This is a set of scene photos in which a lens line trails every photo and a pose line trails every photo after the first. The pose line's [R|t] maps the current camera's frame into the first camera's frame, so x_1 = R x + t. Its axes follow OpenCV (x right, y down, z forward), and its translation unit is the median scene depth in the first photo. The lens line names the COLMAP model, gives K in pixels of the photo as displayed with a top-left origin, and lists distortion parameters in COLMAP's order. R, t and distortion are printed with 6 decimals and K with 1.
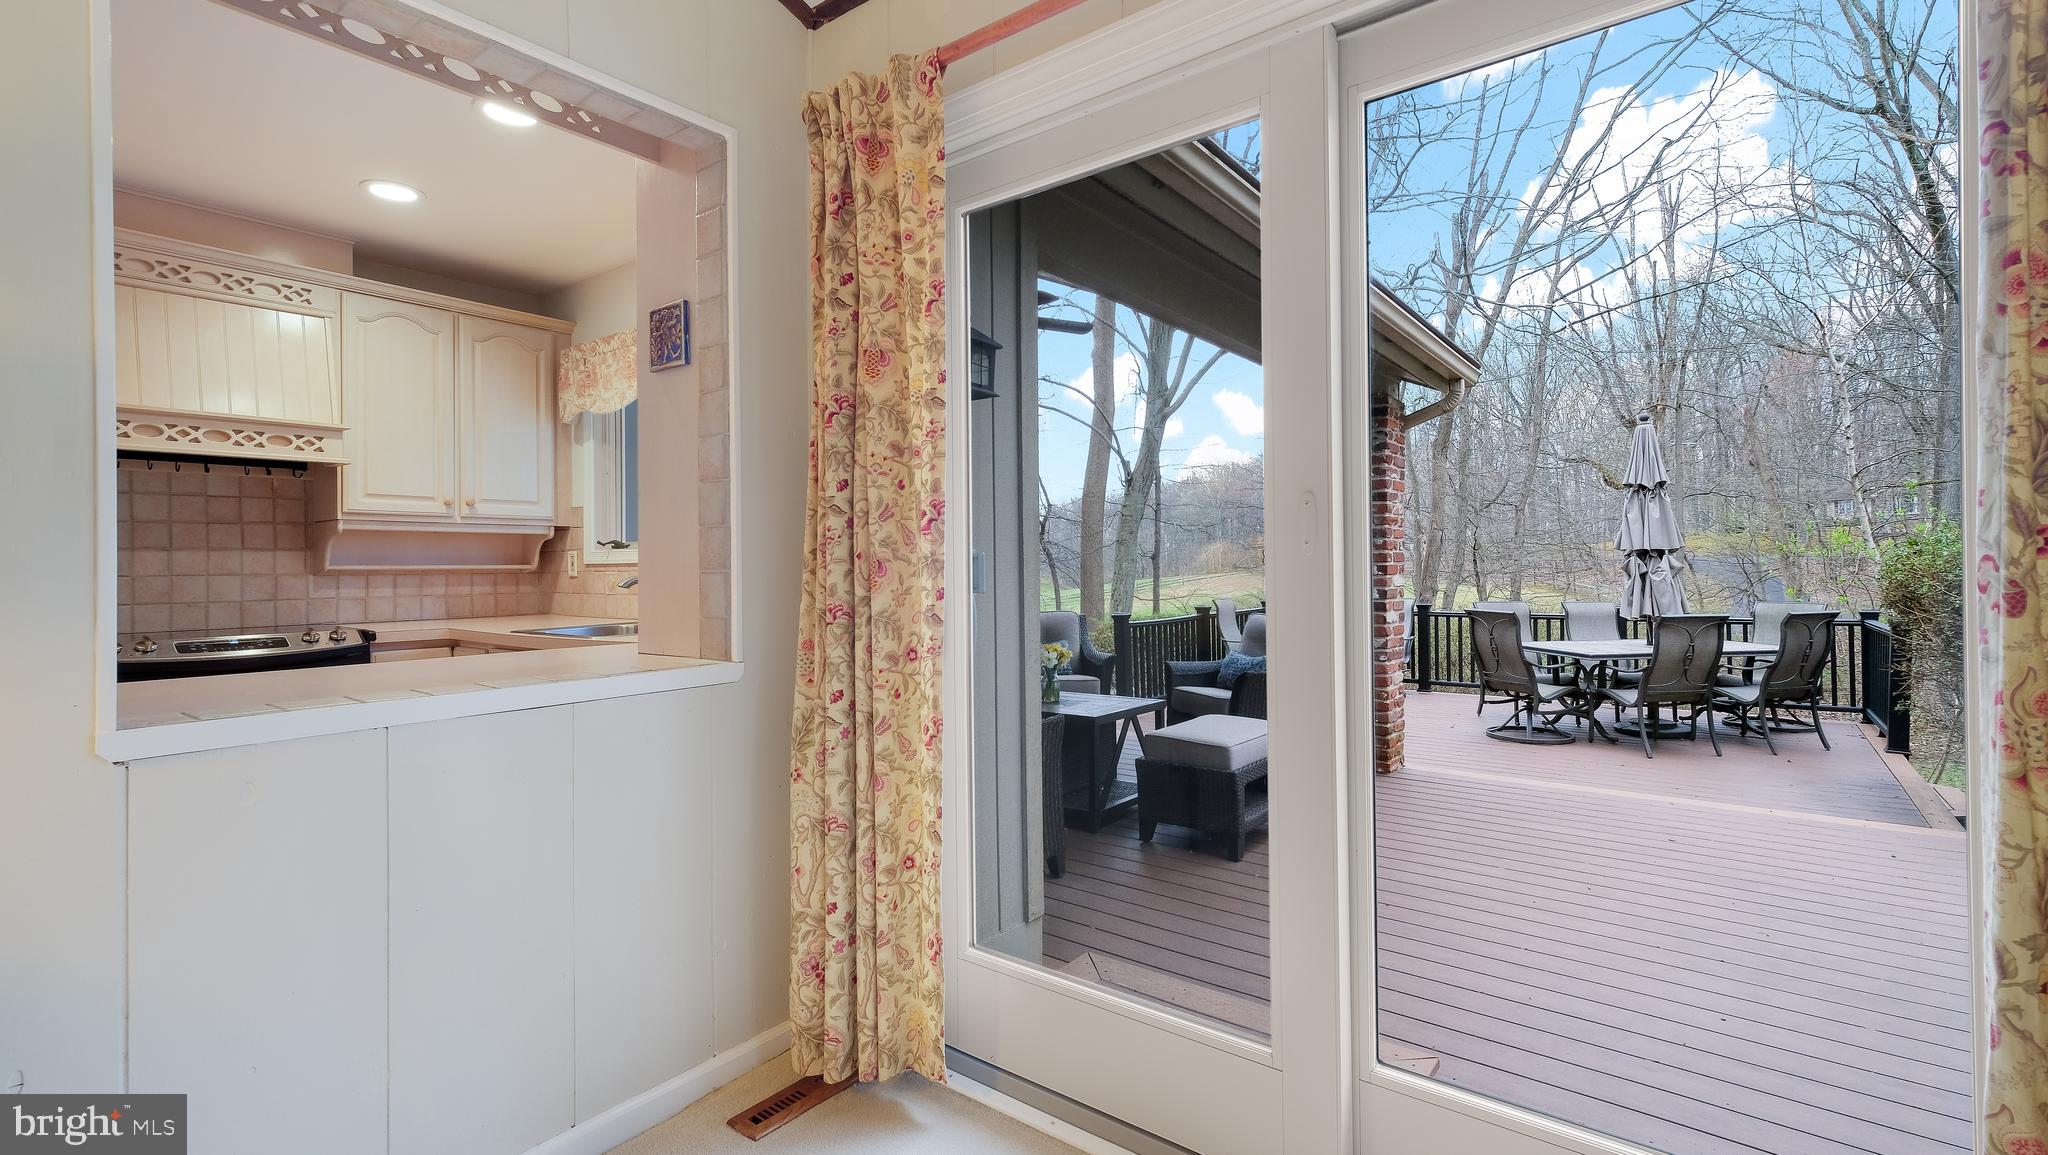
lens RADIAL K [[914.0, 0, 1019.2], [0, 914.0, 565.5], [0, 0, 1]] dist [0.012831, 0.000690]
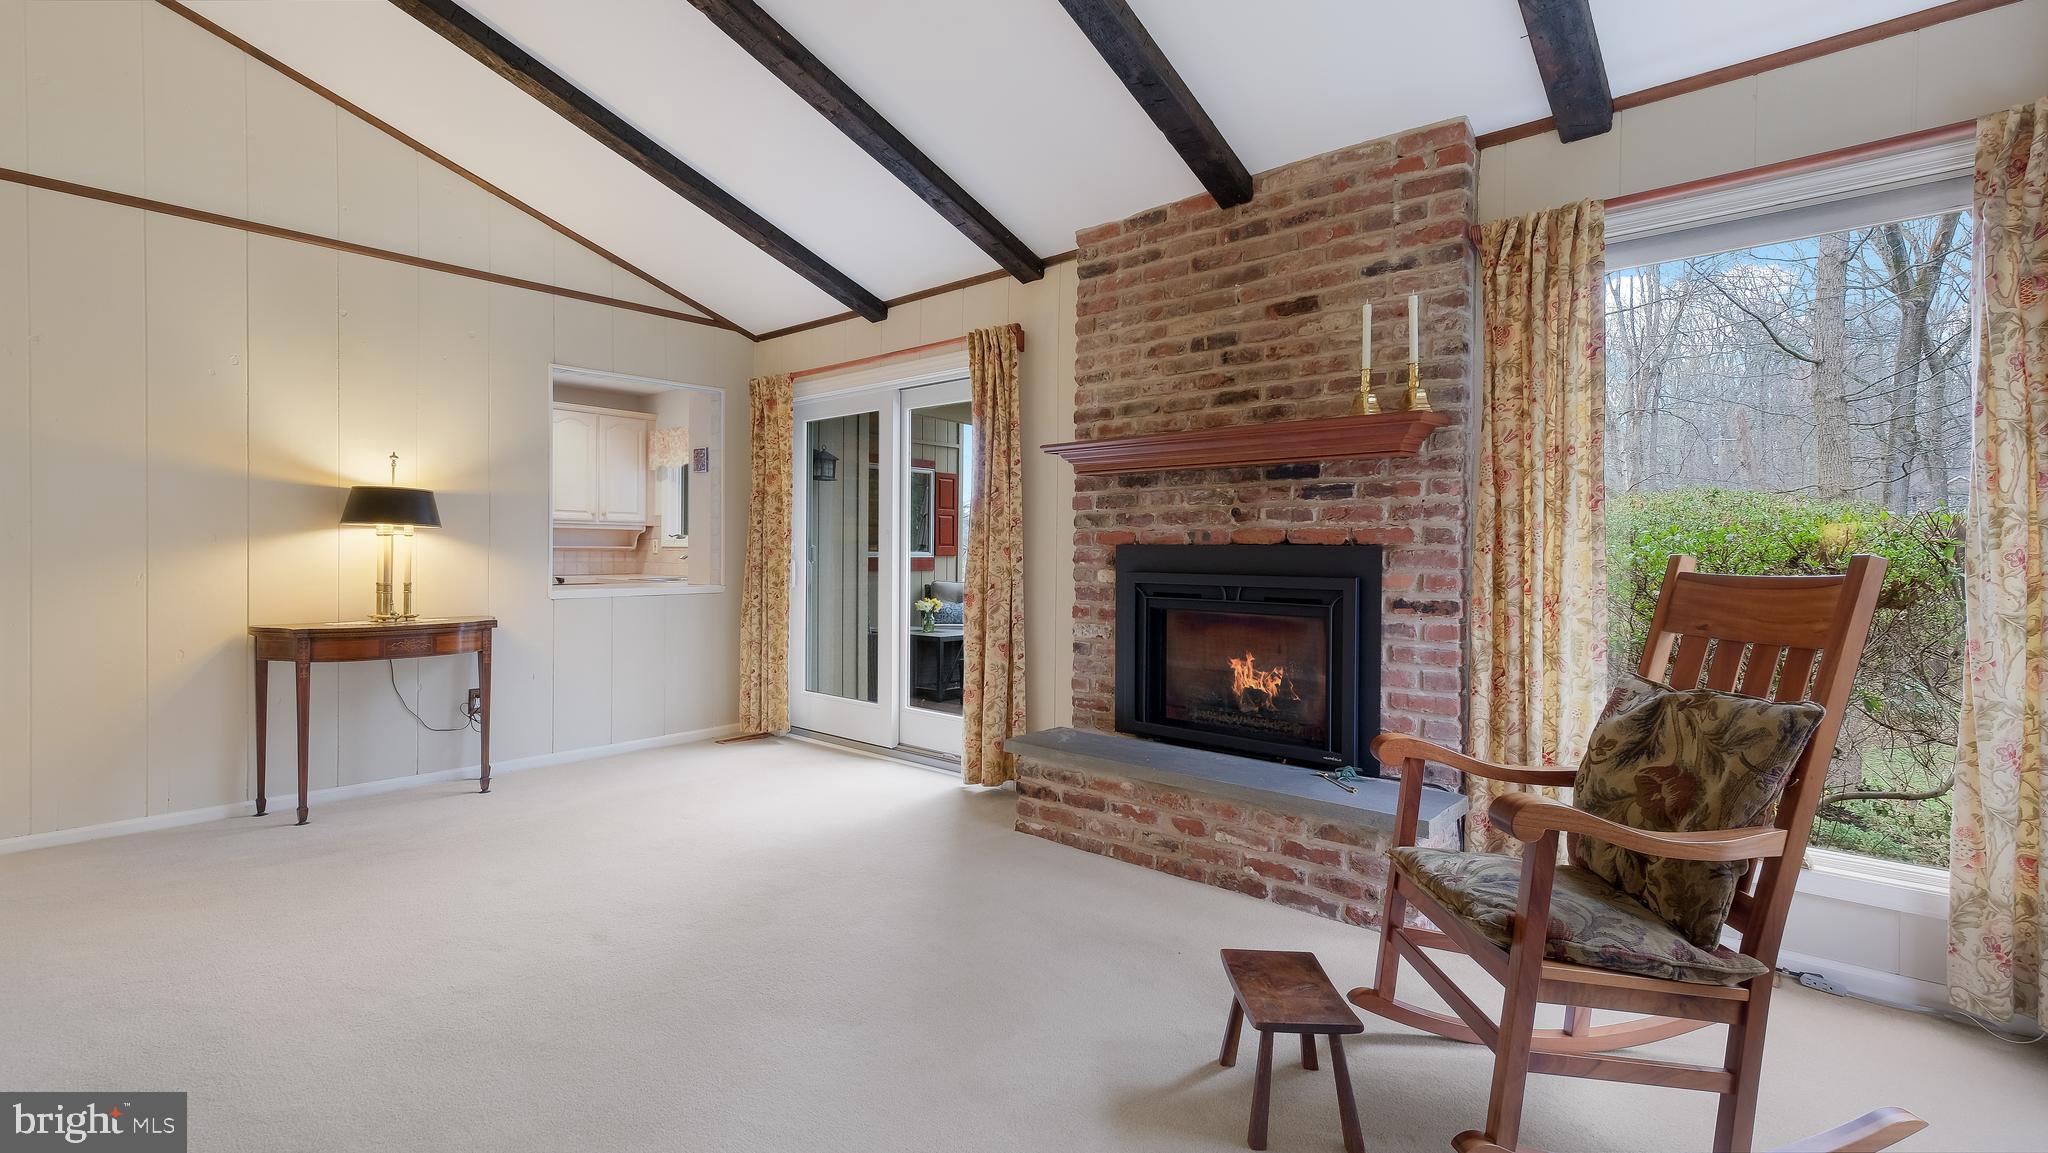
lens RADIAL K [[914.0, 0, 1019.2], [0, 914.0, 564.5], [0, 0, 1]] dist [0.012831, 0.000690]
pose [[0.998376, 0.017887, -0.054081, 0.757486], [-0.017048, 0.999728, 0.015936, -0.015945], [0.054352, -0.014988, 0.998409, -1.759672]]
